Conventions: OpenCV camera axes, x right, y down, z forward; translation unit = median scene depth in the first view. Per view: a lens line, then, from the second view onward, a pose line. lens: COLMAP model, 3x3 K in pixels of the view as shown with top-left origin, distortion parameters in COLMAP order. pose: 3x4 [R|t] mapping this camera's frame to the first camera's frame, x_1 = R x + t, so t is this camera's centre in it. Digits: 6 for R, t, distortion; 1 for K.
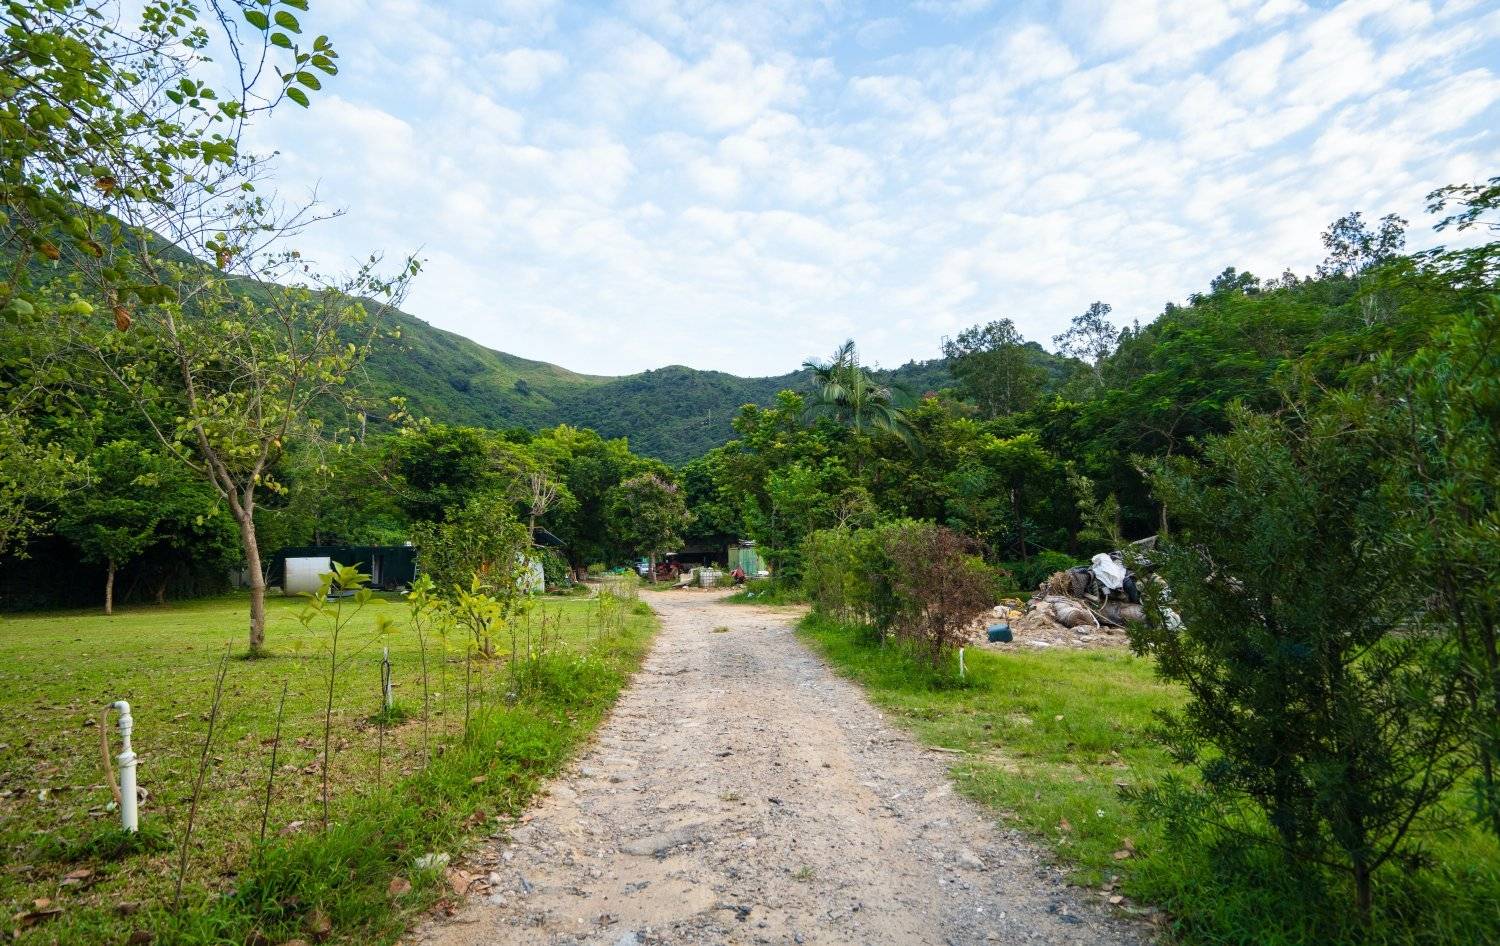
lens RADIAL K [[755.6, 0, 736.8], [0, 755.6, 475.8], [0, 0, 1]] dist [-0.024579, 0.009550]
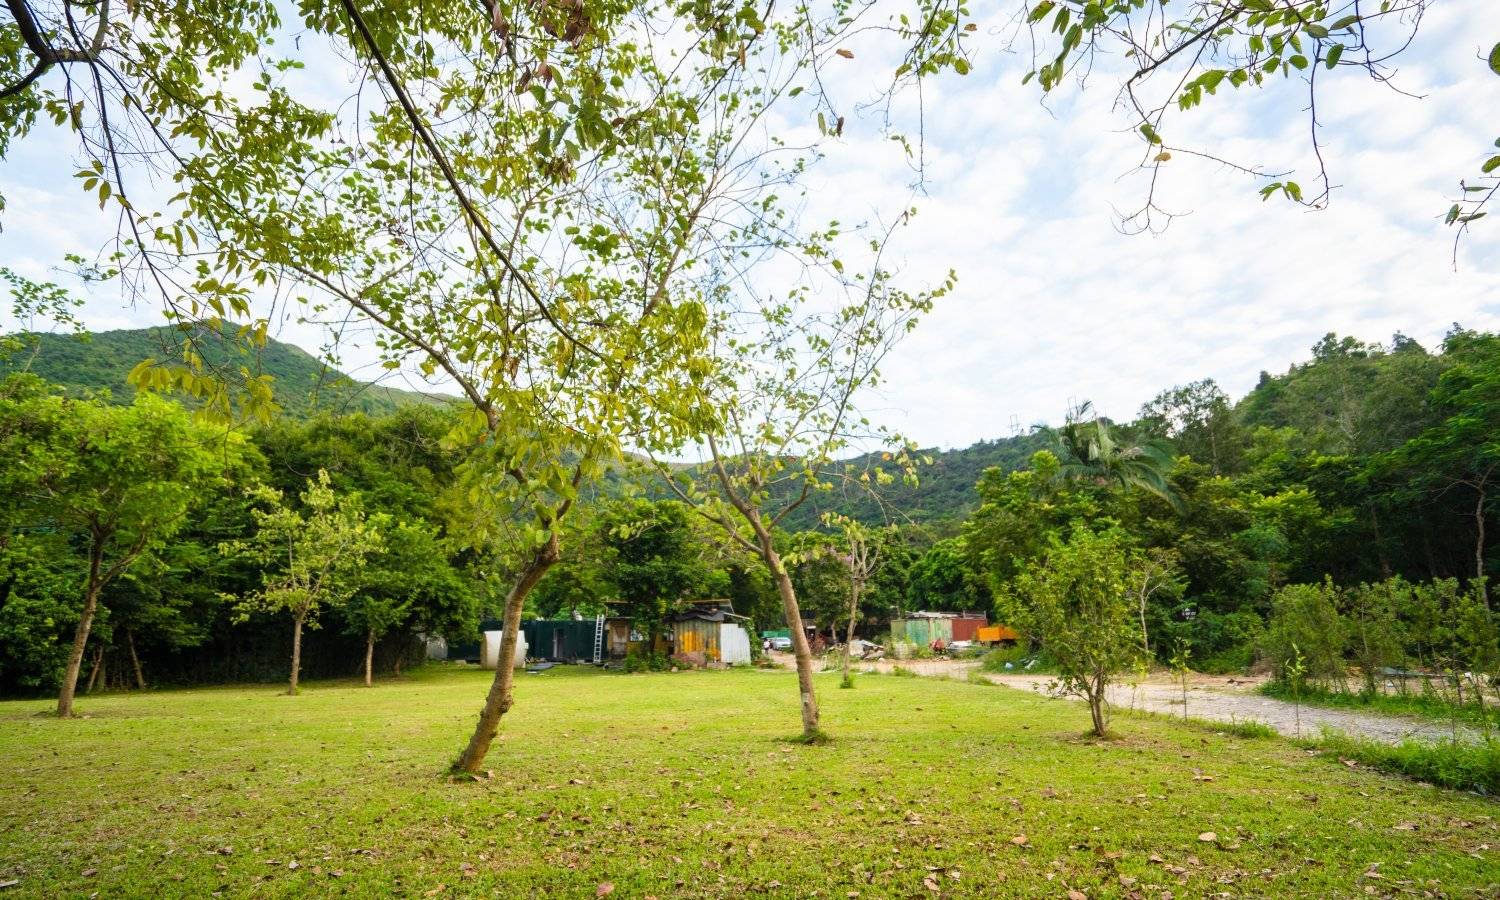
lens RADIAL K [[685.0, 0, 680.7], [0, 685.0, 477.5], [0, 0, 1]] dist [0.004653, 0.000996]
pose [[0.994608, -0.026402, -0.100285, -0.204391], [0.014419, 0.992863, -0.118388, 0.012833], [0.102695, 0.116304, 0.987890, 0.061723]]
